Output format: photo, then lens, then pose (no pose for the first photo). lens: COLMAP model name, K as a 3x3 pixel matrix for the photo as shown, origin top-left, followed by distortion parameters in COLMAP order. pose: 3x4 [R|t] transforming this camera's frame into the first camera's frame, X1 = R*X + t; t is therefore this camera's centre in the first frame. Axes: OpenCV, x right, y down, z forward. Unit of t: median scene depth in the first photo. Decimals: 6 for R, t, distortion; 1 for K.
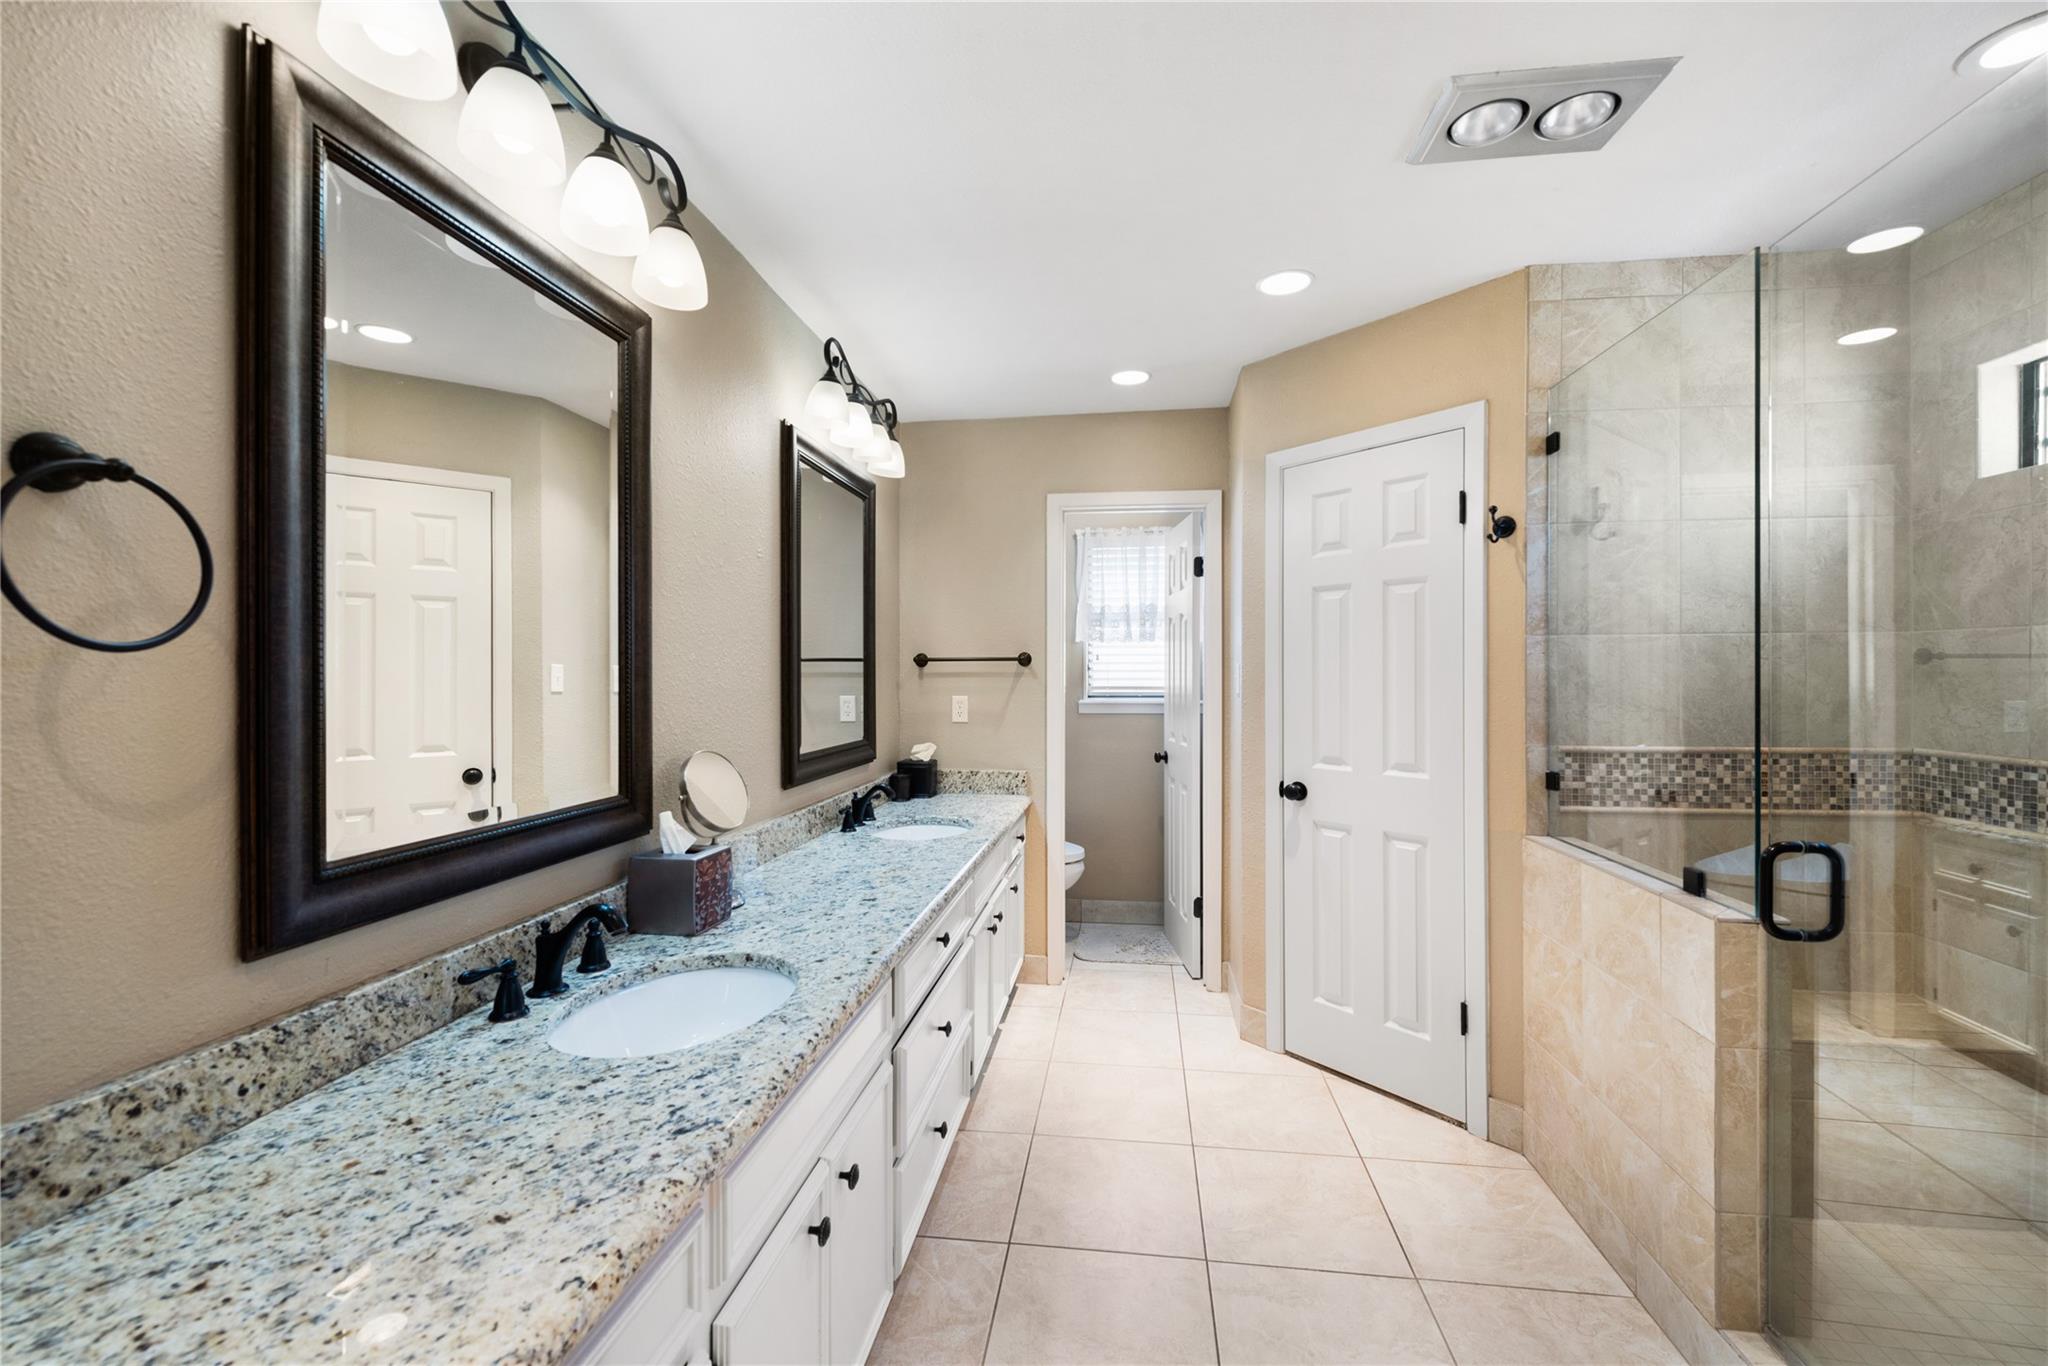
lens RADIAL K [[855.3, 0, 1033.2], [0, 855.3, 673.9], [0, 0, 1]] dist [0.014318, -0.003651]
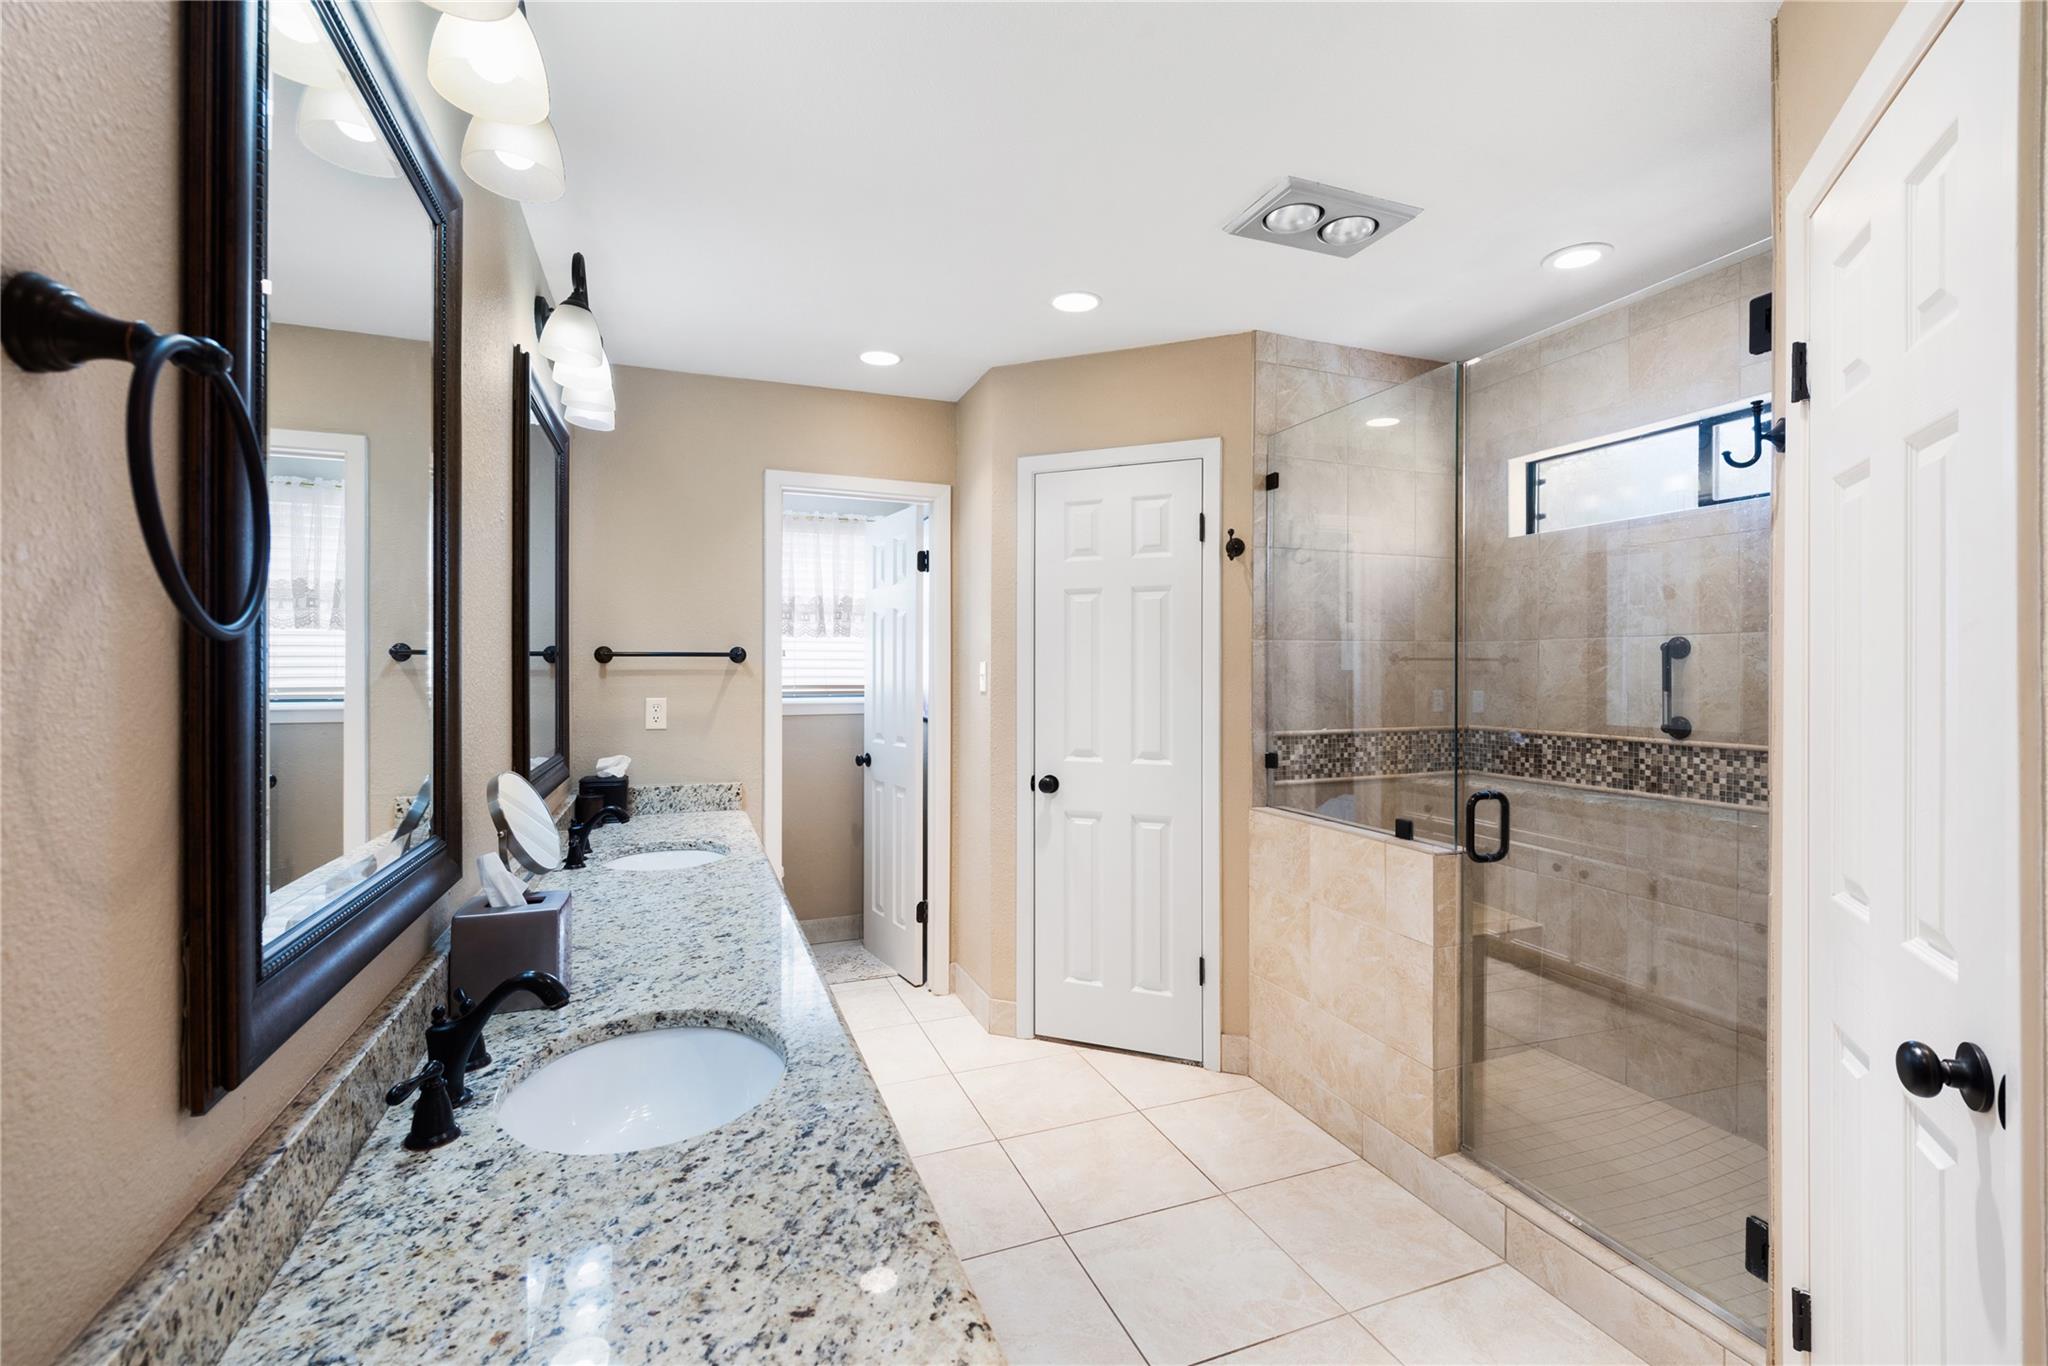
lens RADIAL K [[932.2, 0, 1021.4], [0, 932.2, 672.0], [0, 0, 1]] dist [0.016167, -0.001545]
pose [[0.868961, 0.000065, 0.494881, -0.358156], [-0.000594, 0.999999, 0.000912, -0.001033], [-0.494881, -0.001087, 0.868960, 0.035069]]
